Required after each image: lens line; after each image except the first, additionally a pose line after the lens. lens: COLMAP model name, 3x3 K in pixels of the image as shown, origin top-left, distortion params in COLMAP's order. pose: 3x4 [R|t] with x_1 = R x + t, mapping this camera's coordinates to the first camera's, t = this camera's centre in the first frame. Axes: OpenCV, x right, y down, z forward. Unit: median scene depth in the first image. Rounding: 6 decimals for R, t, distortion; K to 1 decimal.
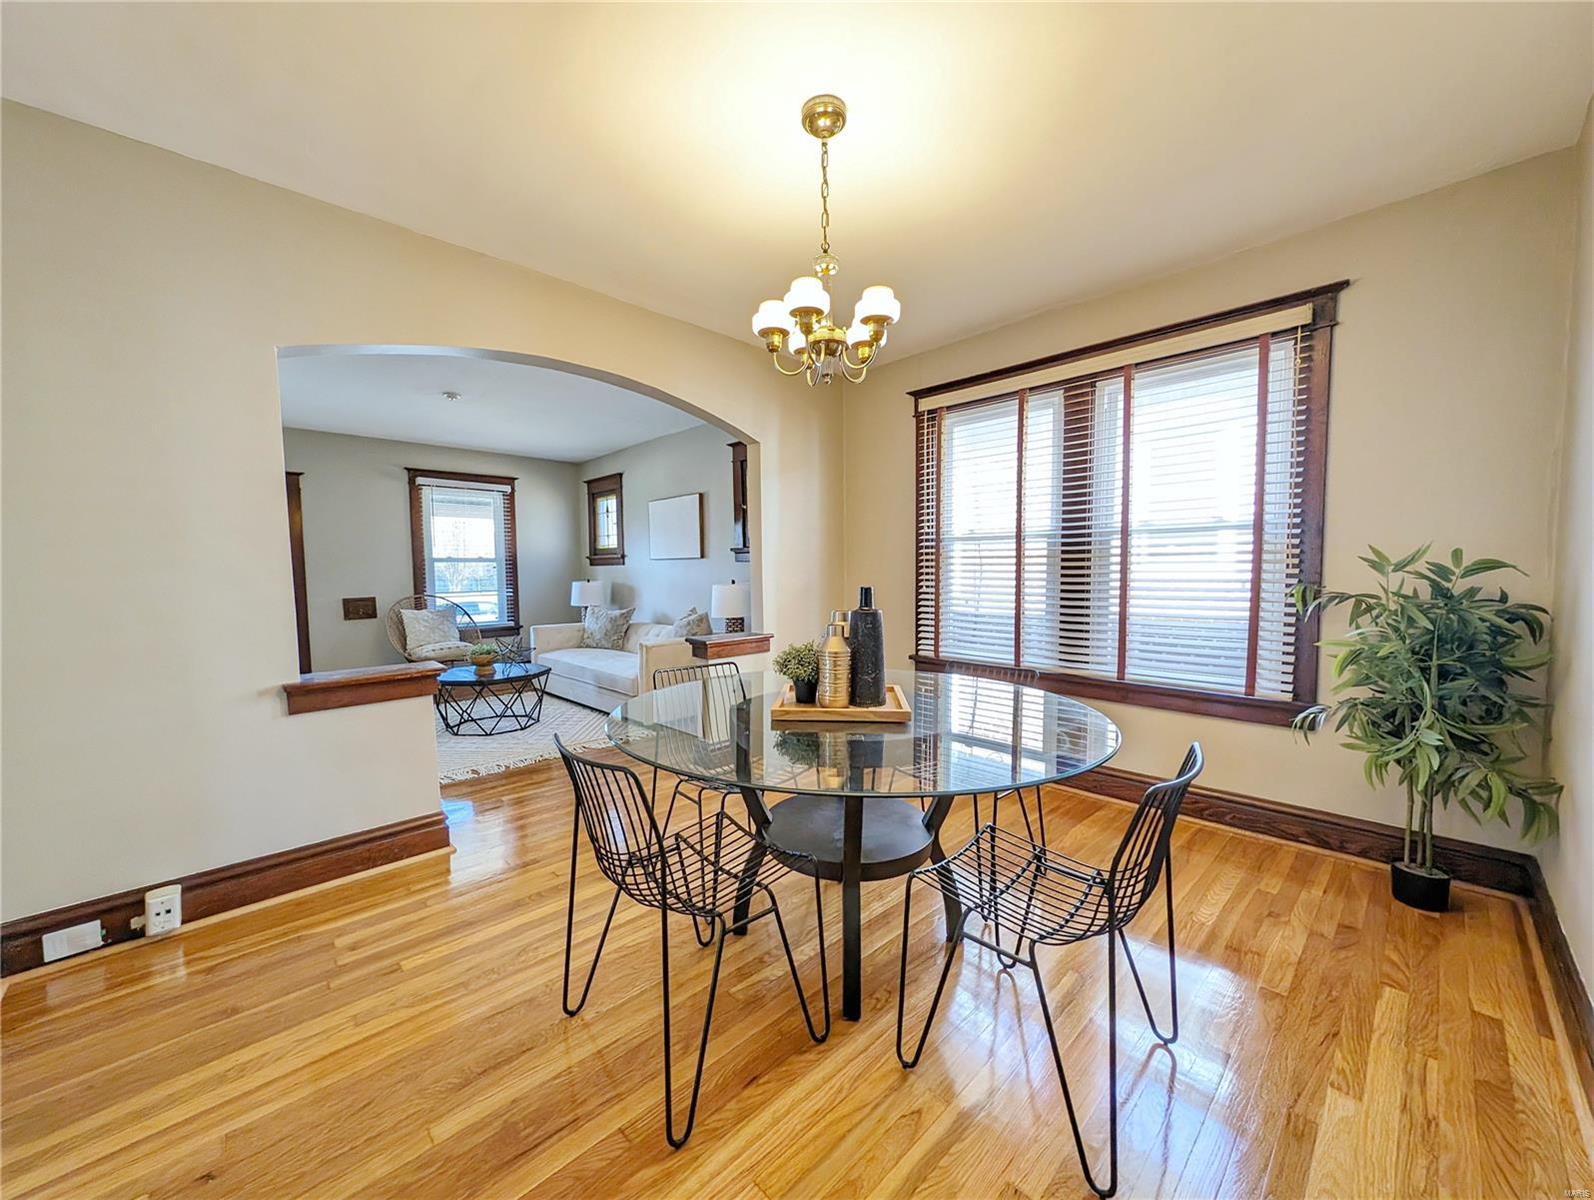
lens RADIAL K [[603.8, 0, 792.8], [0, 603.8, 597.3], [0, 0, 1]] dist [0.009451, 0.000016]
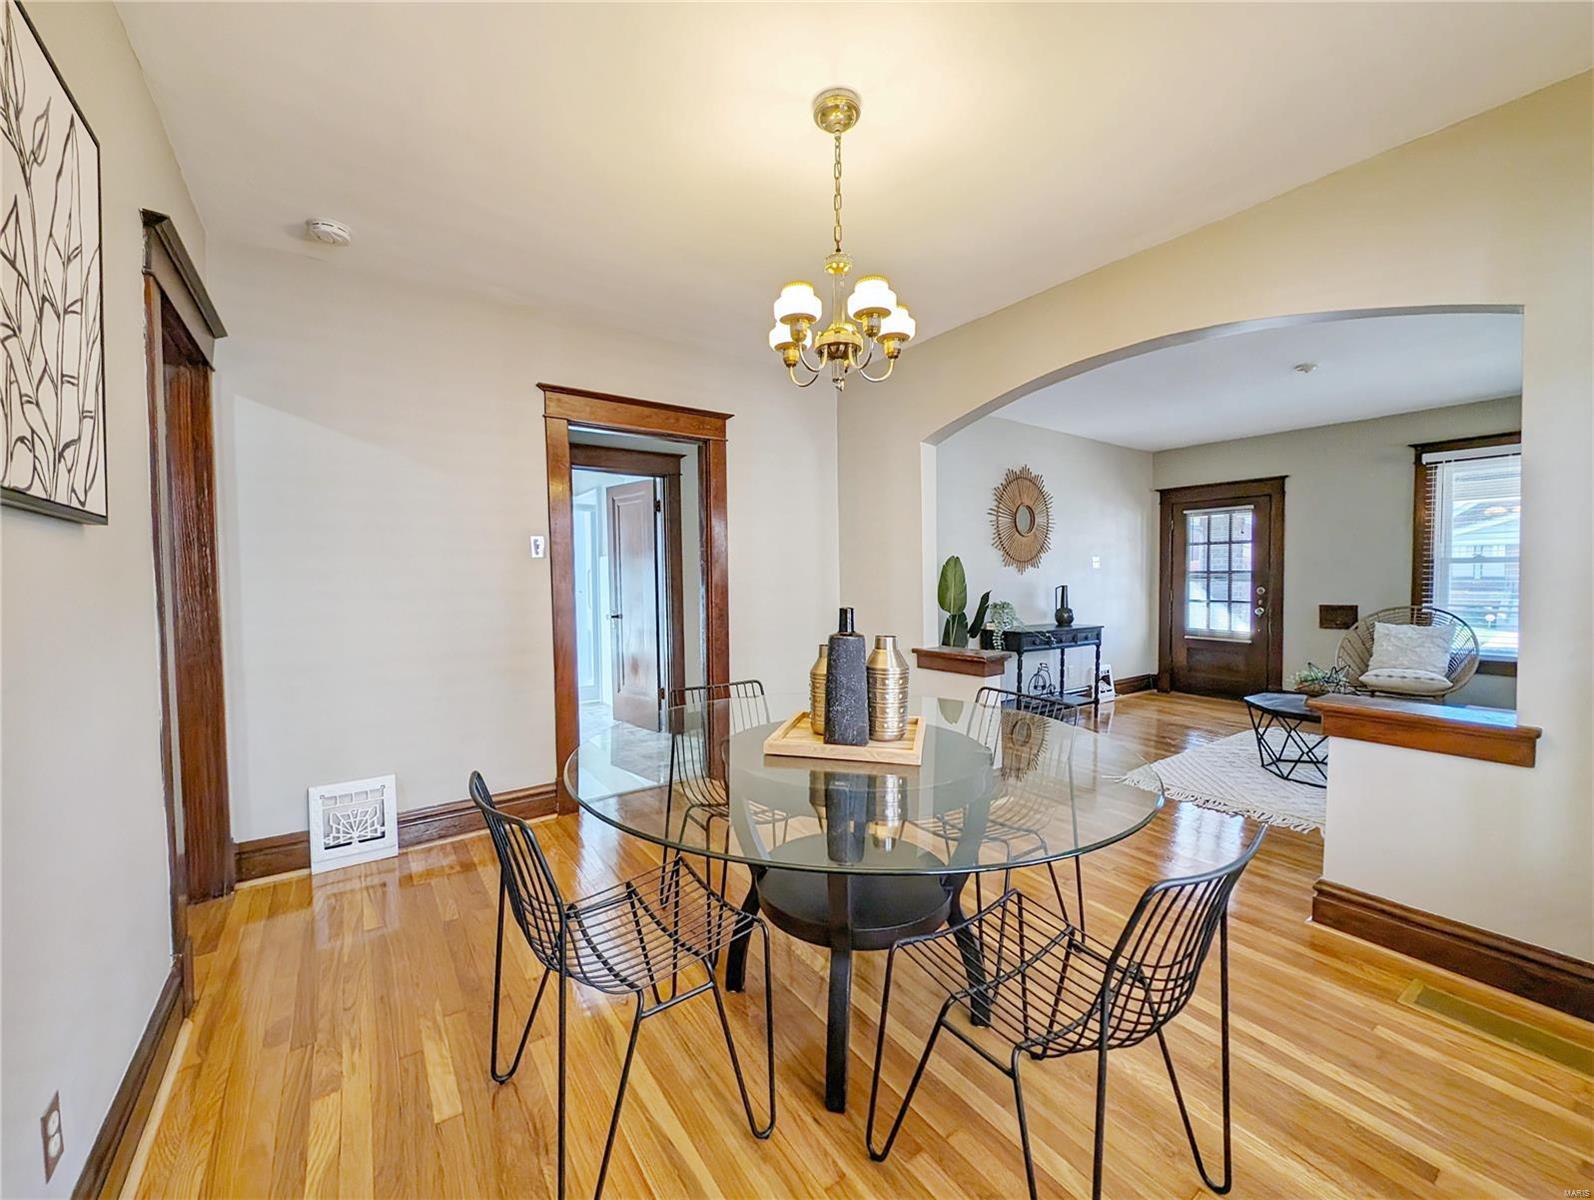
lens RADIAL K [[610.6, 0, 791.6], [0, 610.6, 602.0], [0, 0, 1]] dist [-0.000538, -0.000129]
pose [[-0.163940, 0.052307, -0.985083, 0.278854], [-0.039719, 0.997433, 0.059573, -0.022437], [0.985670, 0.048893, -0.161441, 0.320979]]
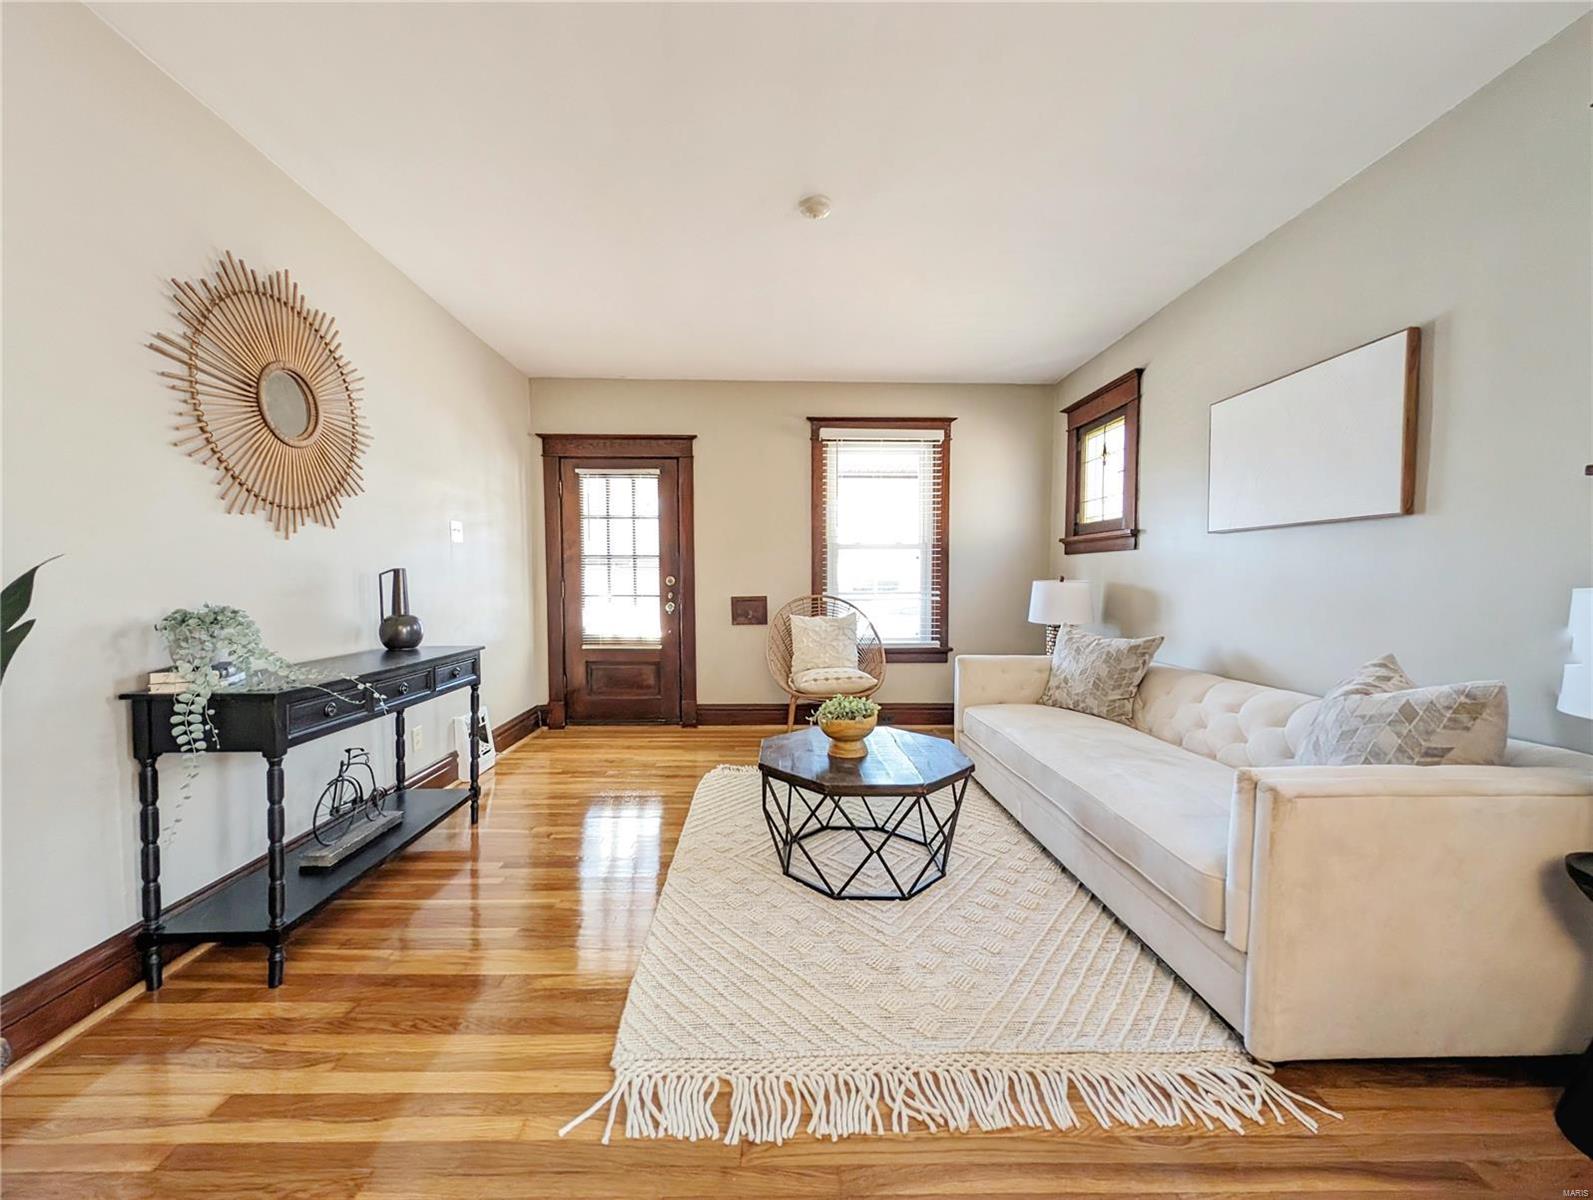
lens RADIAL K [[610.2, 0, 791.1], [0, 610.2, 602.0], [0, 0, 1]] dist [-0.000538, -0.000129]
pose [[0.744150, 0.041064, -0.666749, -0.153592], [-0.042202, 0.999005, 0.014426, -0.004332], [0.666678, 0.017403, 0.745143, 0.428289]]
